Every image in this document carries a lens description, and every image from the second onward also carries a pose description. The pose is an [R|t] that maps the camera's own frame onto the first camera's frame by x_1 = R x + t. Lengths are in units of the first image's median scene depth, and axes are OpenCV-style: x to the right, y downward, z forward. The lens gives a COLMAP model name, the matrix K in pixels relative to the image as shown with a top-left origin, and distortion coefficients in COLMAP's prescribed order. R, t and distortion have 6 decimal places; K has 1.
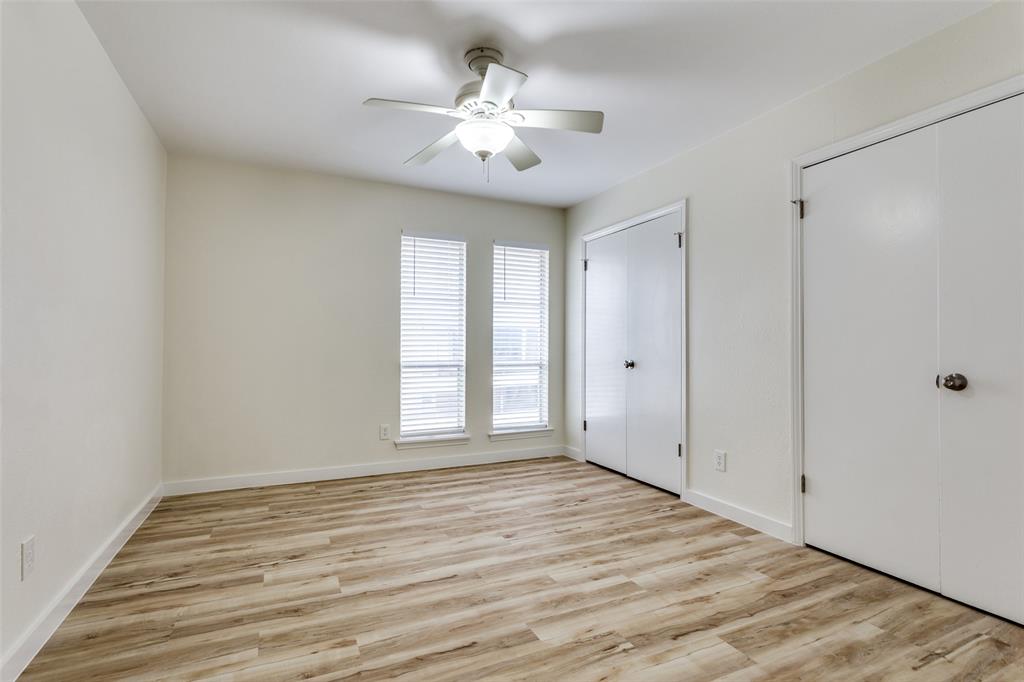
lens RADIAL K [[503.8, 0, 514.4], [0, 503.8, 342.8], [0, 0, 1]] dist [0.002592, 0.001655]
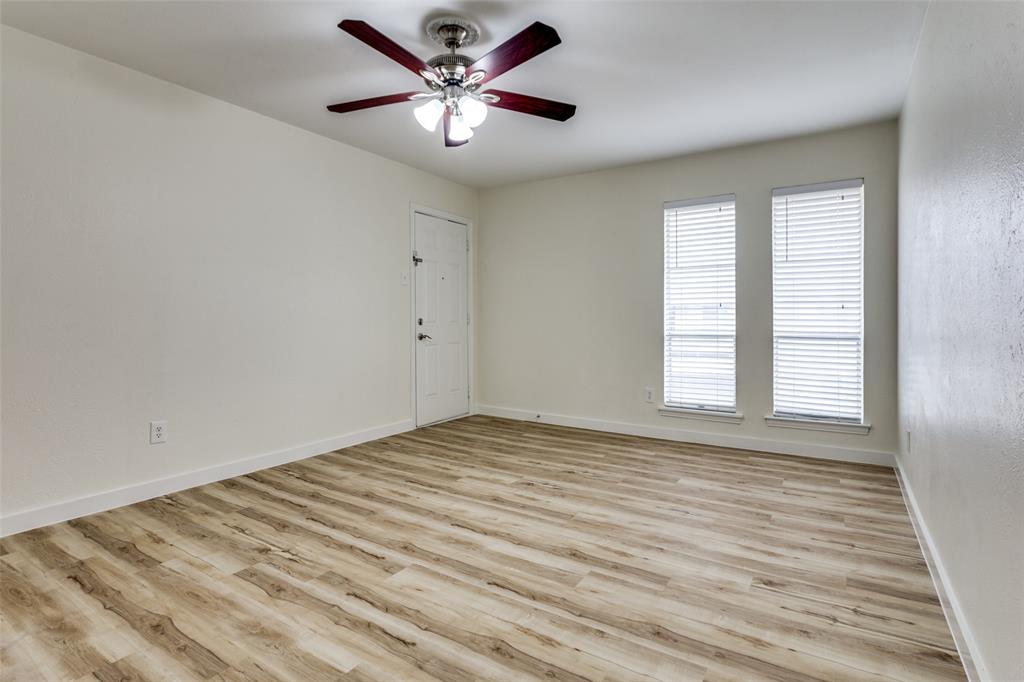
lens RADIAL K [[503.8, 0, 503.5], [0, 503.8, 336.7], [0, 0, 1]] dist [0.002592, 0.001655]
pose [[0.538552, 0.009757, -0.842536, 0.629375], [0.028912, 0.999130, 0.030051, 0.003237], [0.842096, -0.040544, 0.537802, 0.210074]]
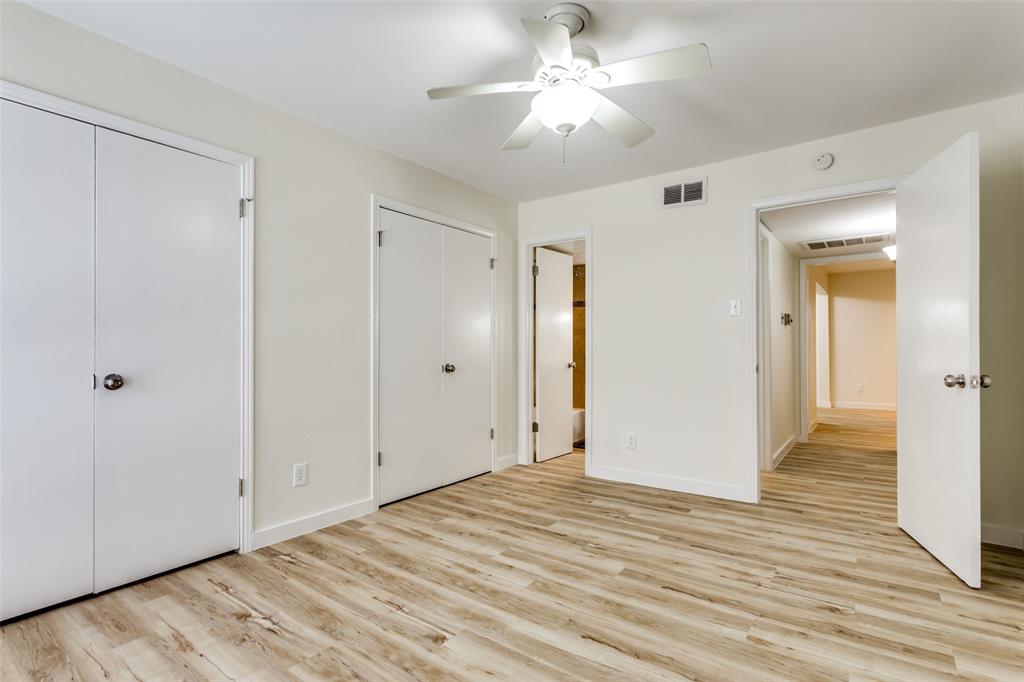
lens RADIAL K [[503.8, 0, 512.1], [0, 503.8, 340.4], [0, 0, 1]] dist [0.002592, 0.001655]
pose [[-0.484207, 0.010497, 0.874890, -0.657563], [-0.011298, 0.999770, -0.018248, 0.006101], [-0.874880, -0.018720, -0.483977, 1.281624]]
